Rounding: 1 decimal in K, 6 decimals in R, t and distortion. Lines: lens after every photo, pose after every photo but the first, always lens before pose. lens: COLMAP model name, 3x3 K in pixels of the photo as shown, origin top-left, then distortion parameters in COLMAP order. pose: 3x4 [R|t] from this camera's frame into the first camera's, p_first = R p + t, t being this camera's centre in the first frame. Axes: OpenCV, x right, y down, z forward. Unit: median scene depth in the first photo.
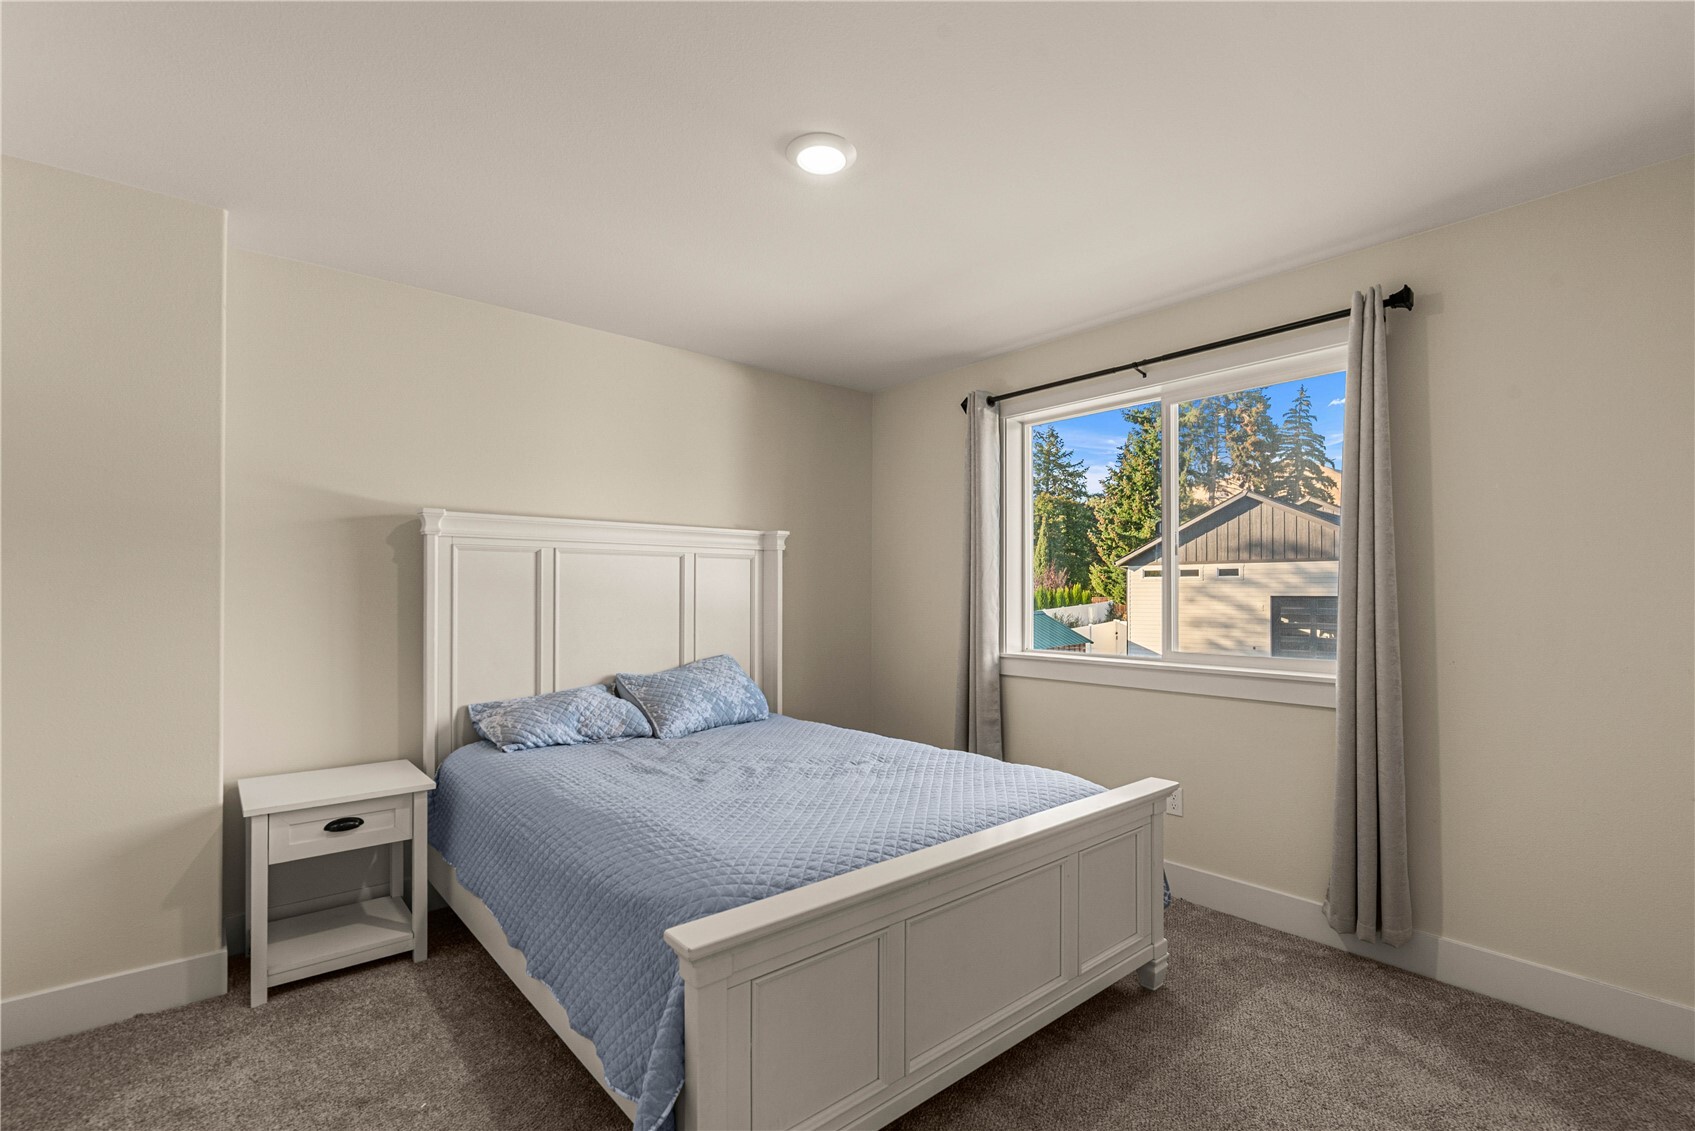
lens RADIAL K [[742.9, 0, 858.6], [0, 742.9, 581.2], [0, 0, 1]] dist [0.004083, 0.000192]
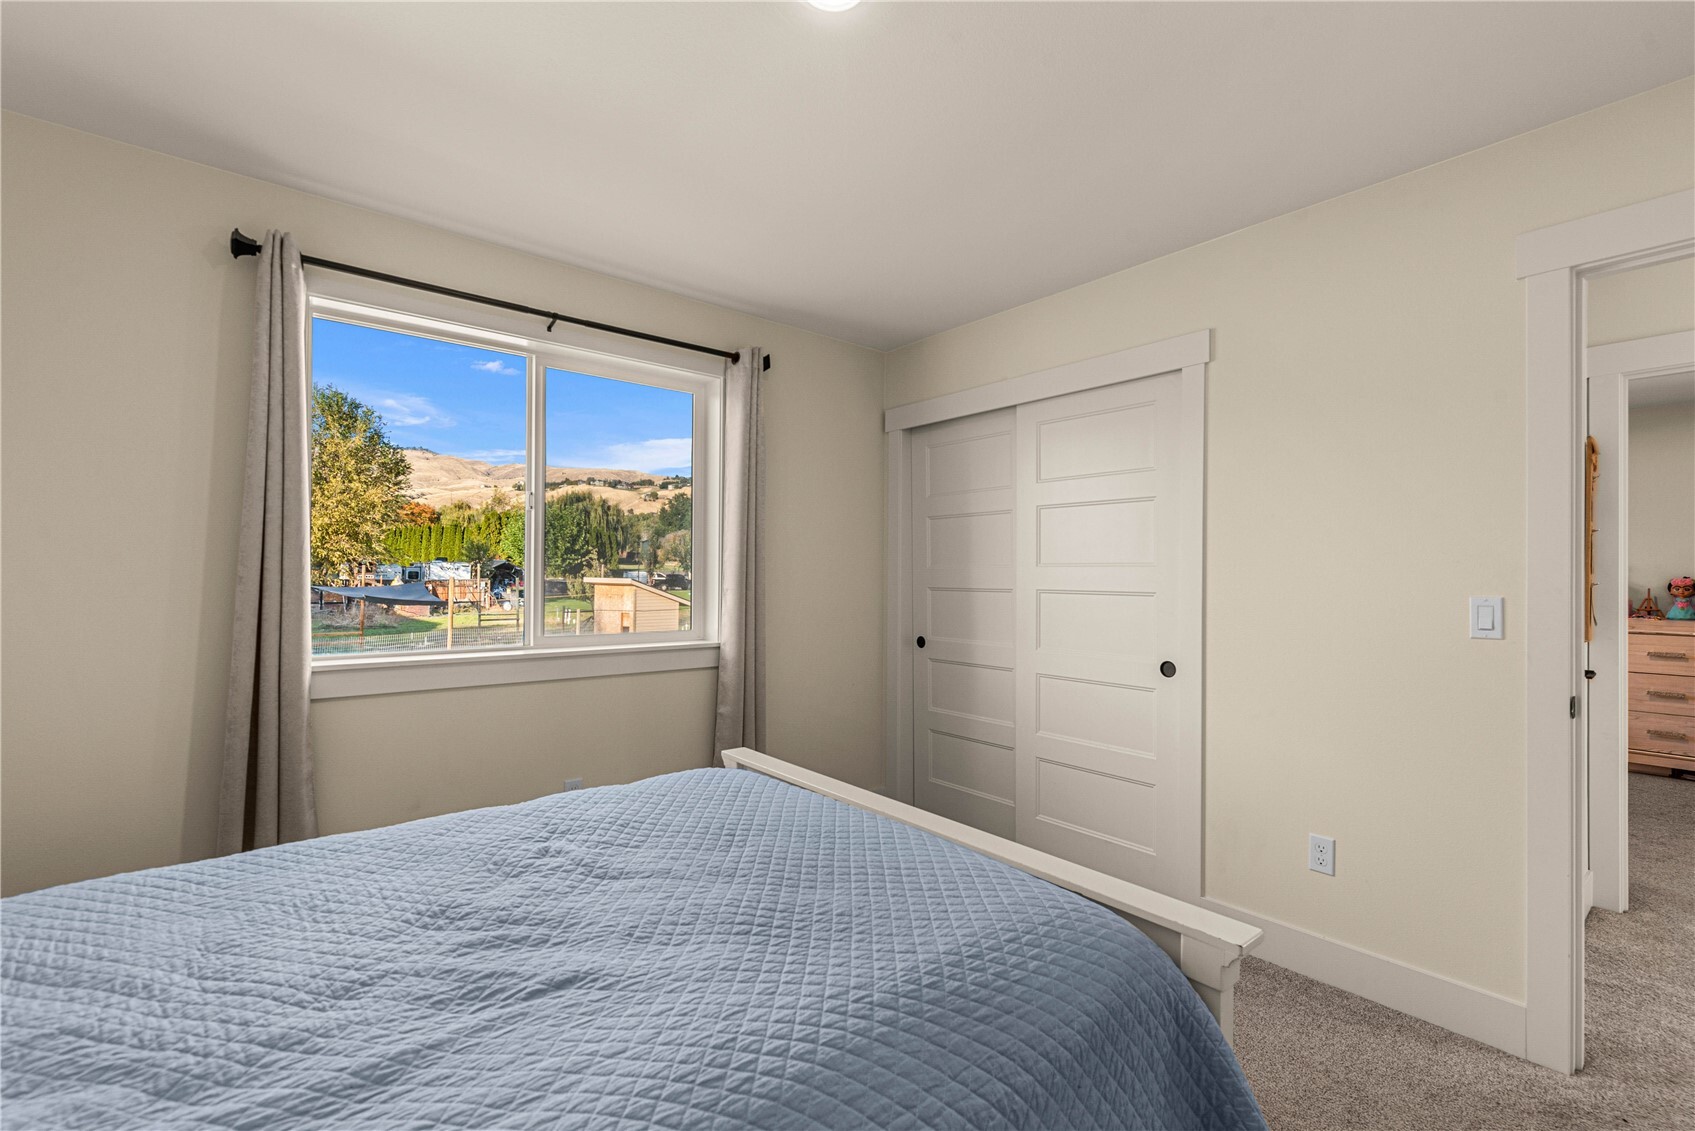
lens RADIAL K [[742.9, 0, 855.9], [0, 742.9, 568.2], [0, 0, 1]] dist [0.004083, 0.000192]
pose [[0.027298, 0.013920, 0.999530, -0.608597], [-0.012829, 0.999826, -0.013574, 0.020235], [-0.999545, -0.012453, 0.027472, 0.750862]]
